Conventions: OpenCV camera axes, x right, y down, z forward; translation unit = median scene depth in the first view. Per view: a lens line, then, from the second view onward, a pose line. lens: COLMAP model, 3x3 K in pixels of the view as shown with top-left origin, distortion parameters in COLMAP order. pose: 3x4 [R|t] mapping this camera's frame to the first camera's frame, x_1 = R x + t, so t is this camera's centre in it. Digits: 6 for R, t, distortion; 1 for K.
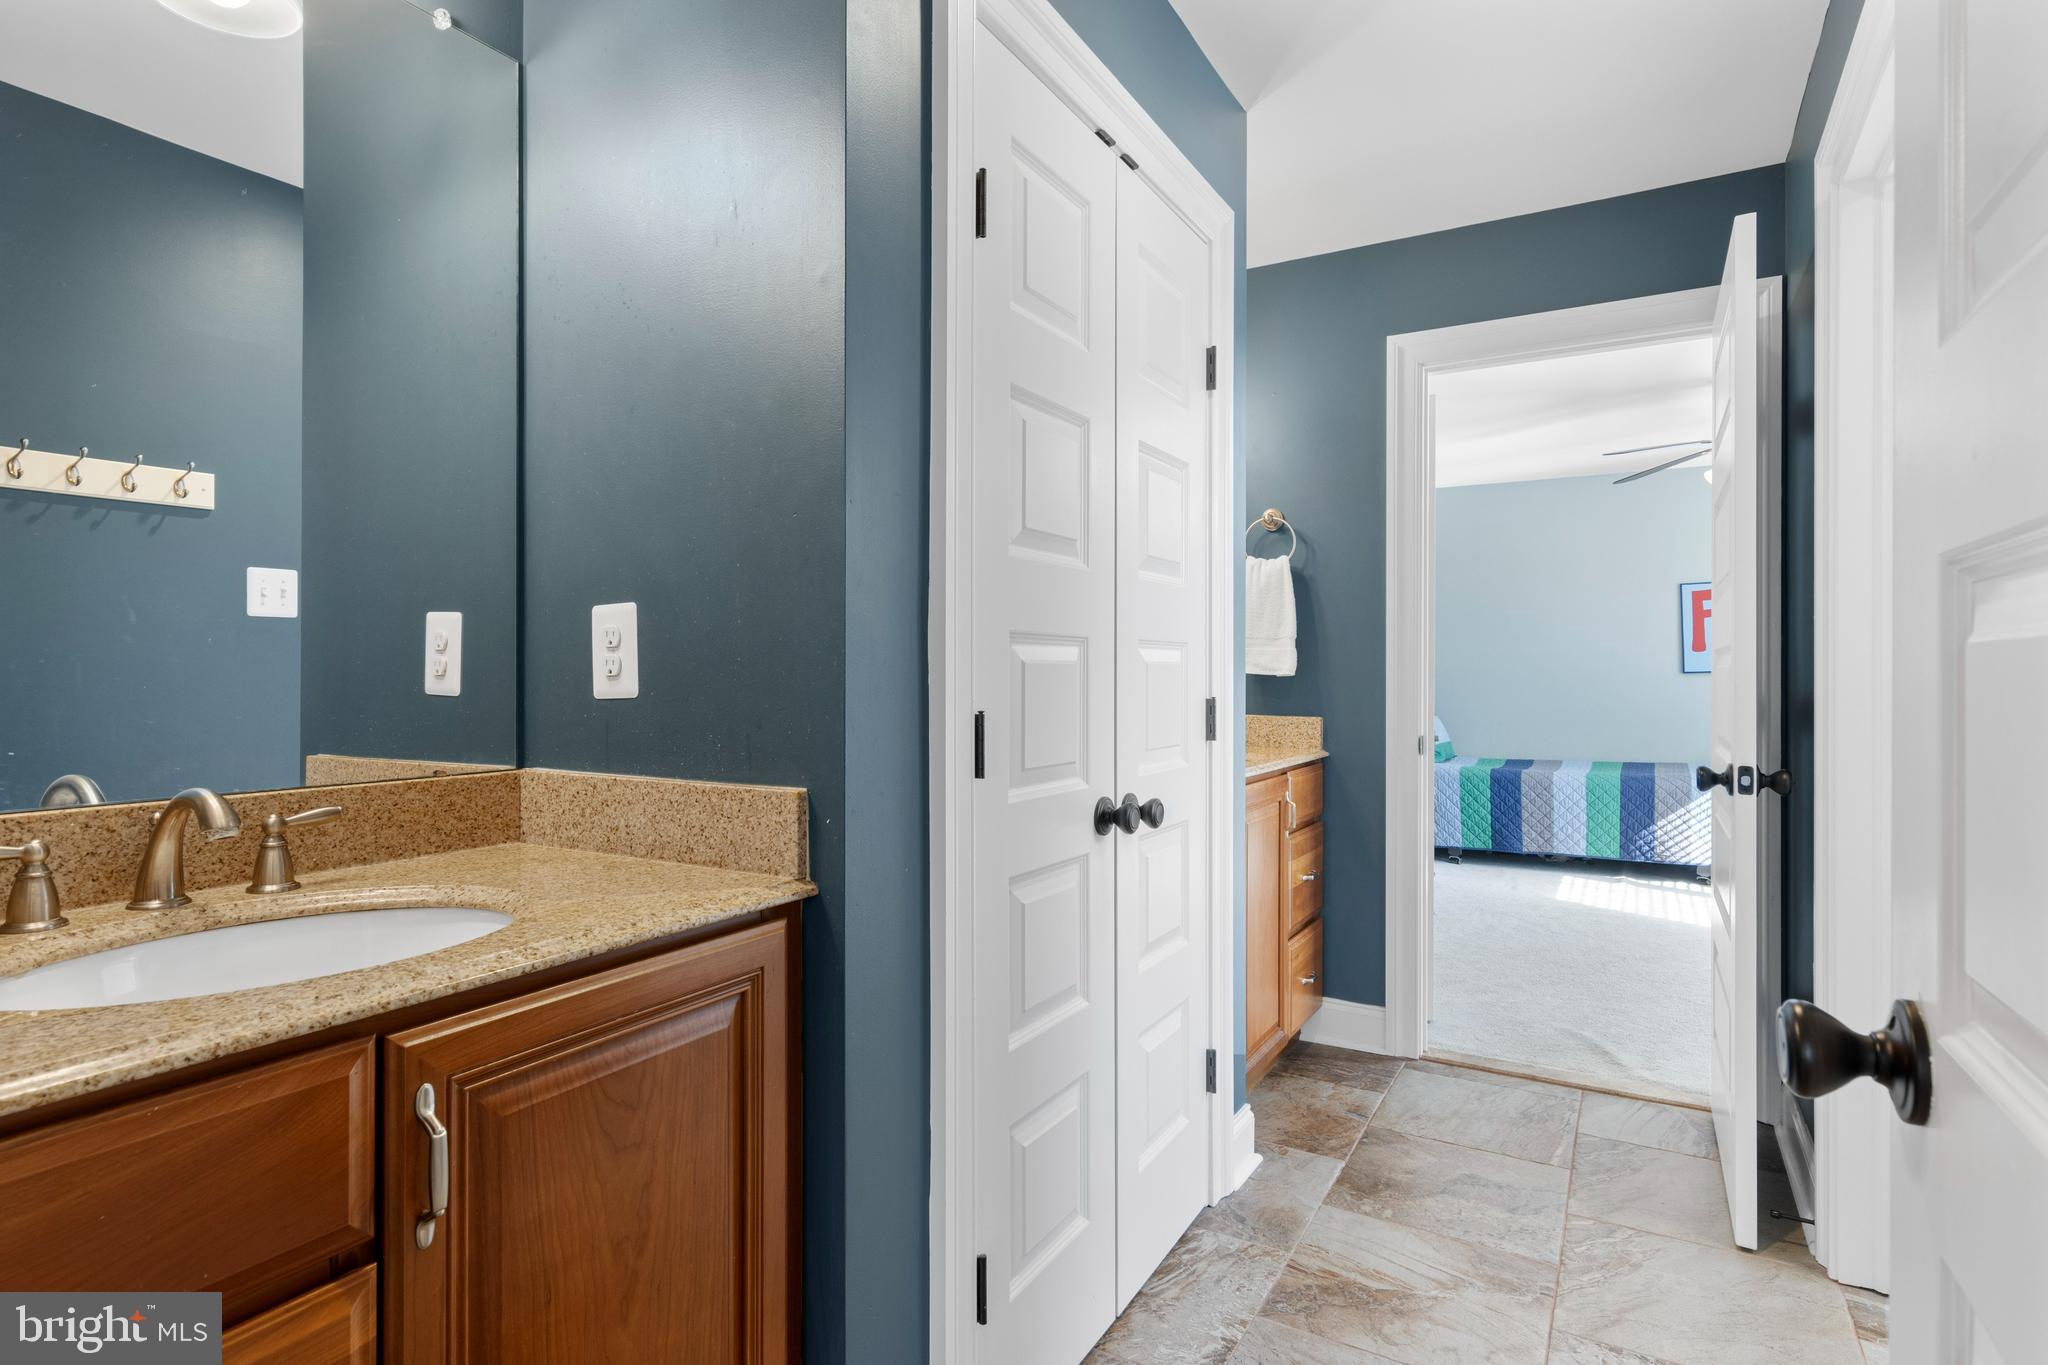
lens RADIAL K [[1045.6, 0, 1008.4], [0, 1045.6, 673.8], [0, 0, 1]] dist [0.013718, -0.003536]
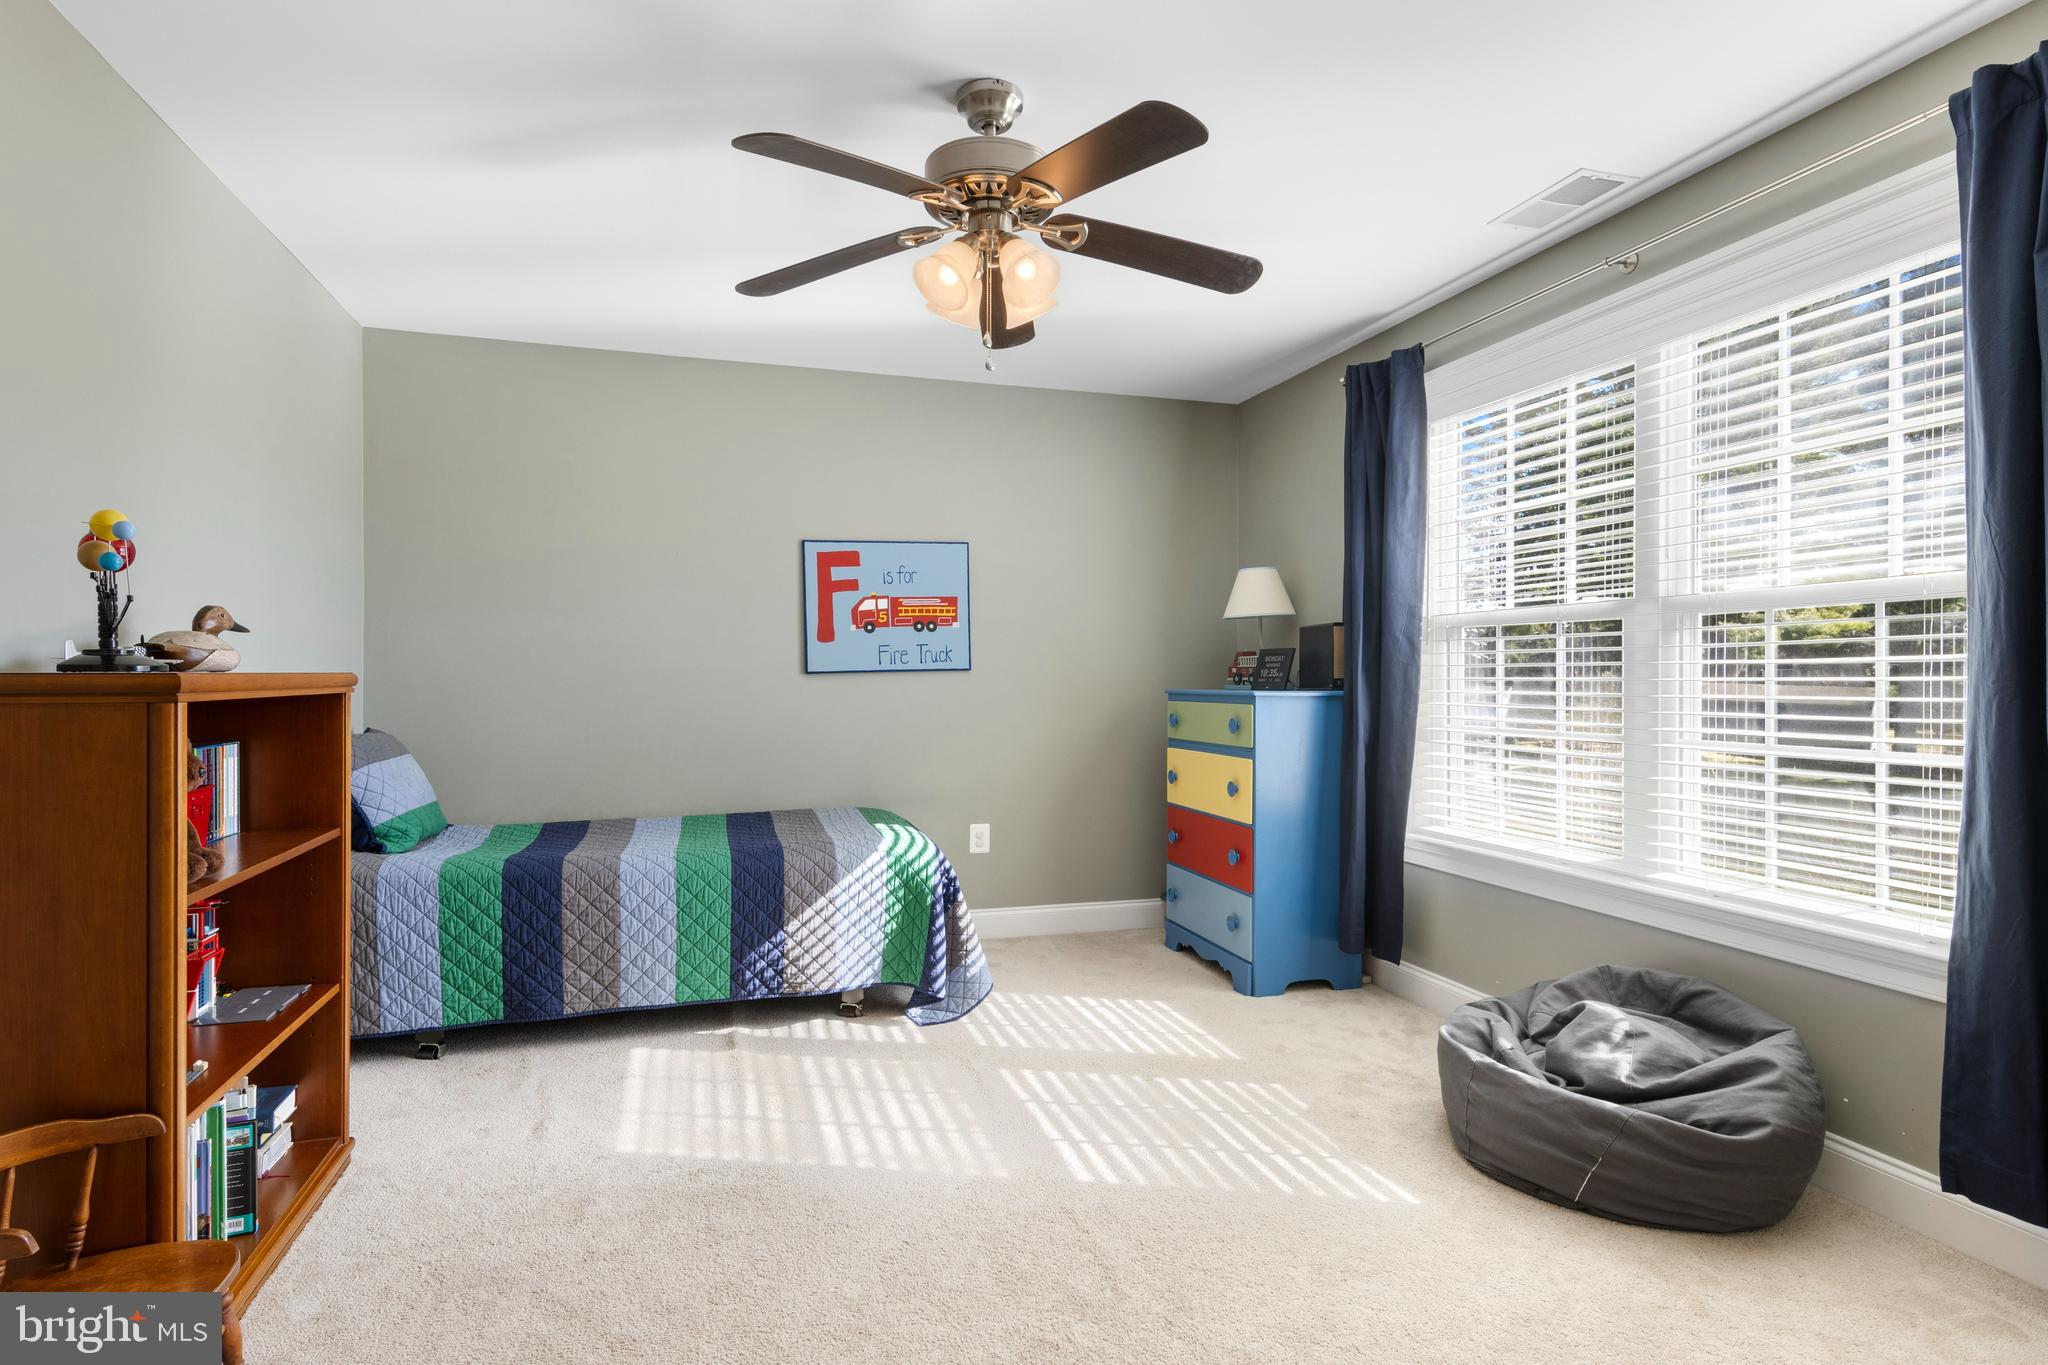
lens RADIAL K [[1045.6, 0, 1019.6], [0, 1045.6, 676.5], [0, 0, 1]] dist [0.013718, -0.003536]
pose [[0.667153, 0.002094, 0.744918, 0.258088], [-0.002108, 0.999997, -0.000924, 0.001645], [-0.744918, -0.000954, 0.667155, 0.494143]]
